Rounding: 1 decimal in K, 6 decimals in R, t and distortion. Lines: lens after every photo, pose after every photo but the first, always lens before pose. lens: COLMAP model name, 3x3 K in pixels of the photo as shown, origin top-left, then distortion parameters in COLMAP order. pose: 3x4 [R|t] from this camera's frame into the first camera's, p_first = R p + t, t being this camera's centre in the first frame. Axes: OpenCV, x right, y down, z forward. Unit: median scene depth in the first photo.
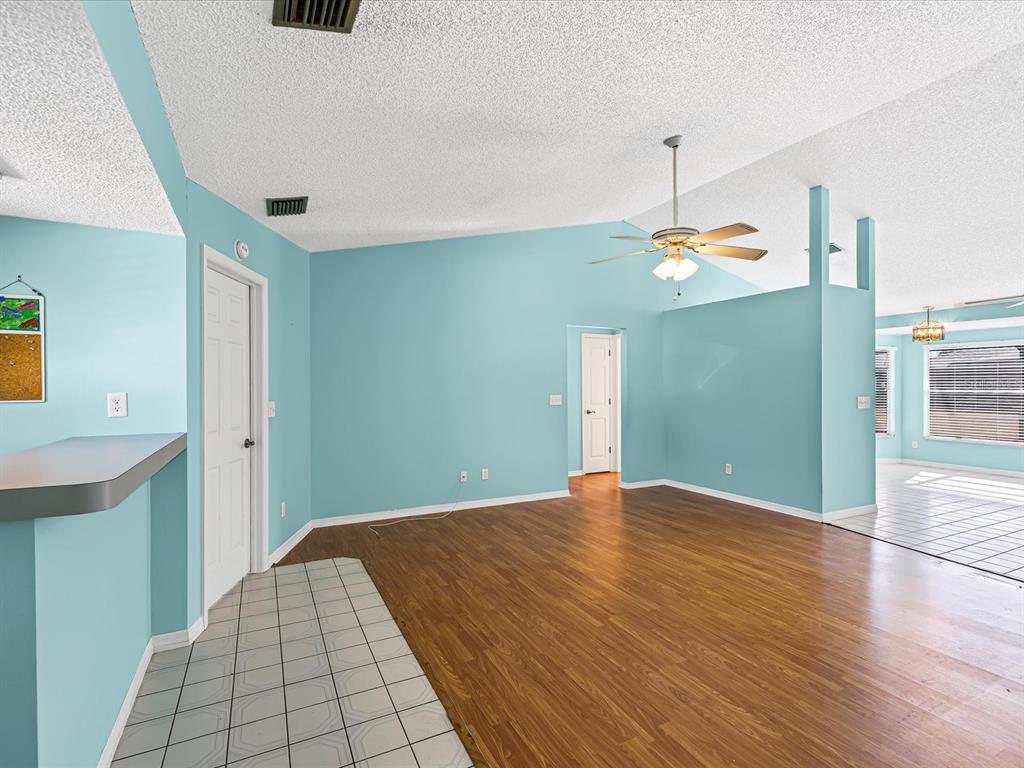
lens RADIAL K [[517.2, 0, 504.5], [0, 517.2, 382.8], [0, 0, 1]] dist [0.002048, 0.000852]
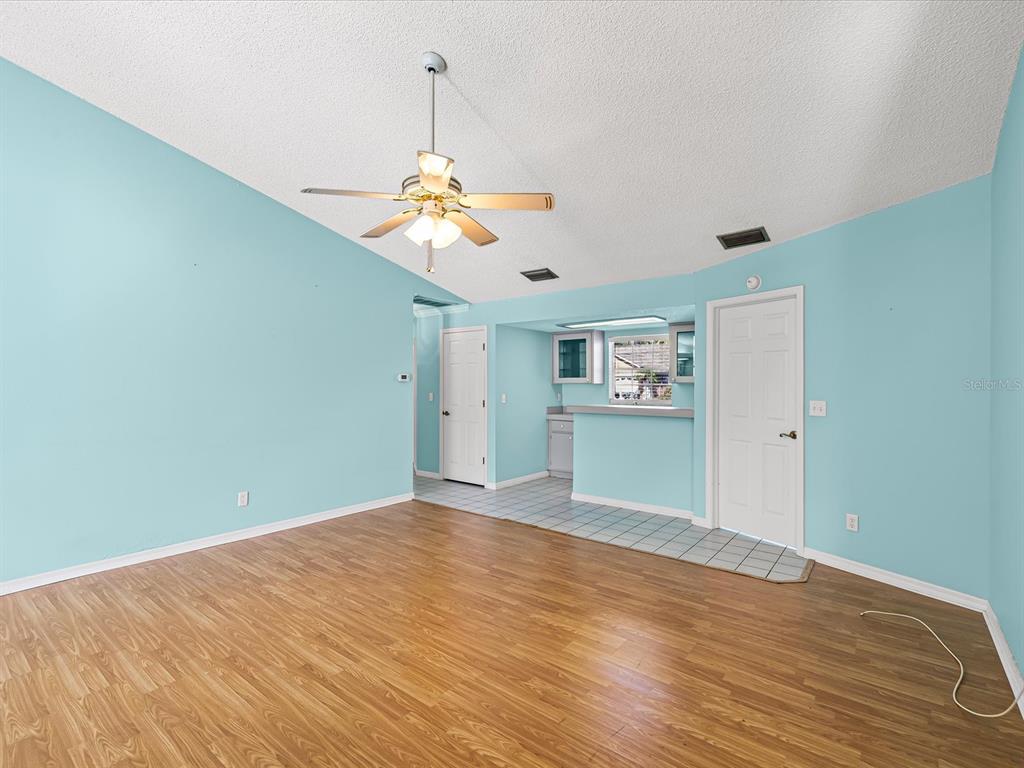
lens RADIAL K [[517.2, 0, 504.5], [0, 517.2, 382.8], [0, 0, 1]] dist [0.002048, 0.000852]
pose [[-0.917971, -0.001730, -0.396645, 0.548452], [0.000070, 0.999990, -0.004524, 0.004205], [0.396648, -0.004180, -0.917961, 1.783819]]
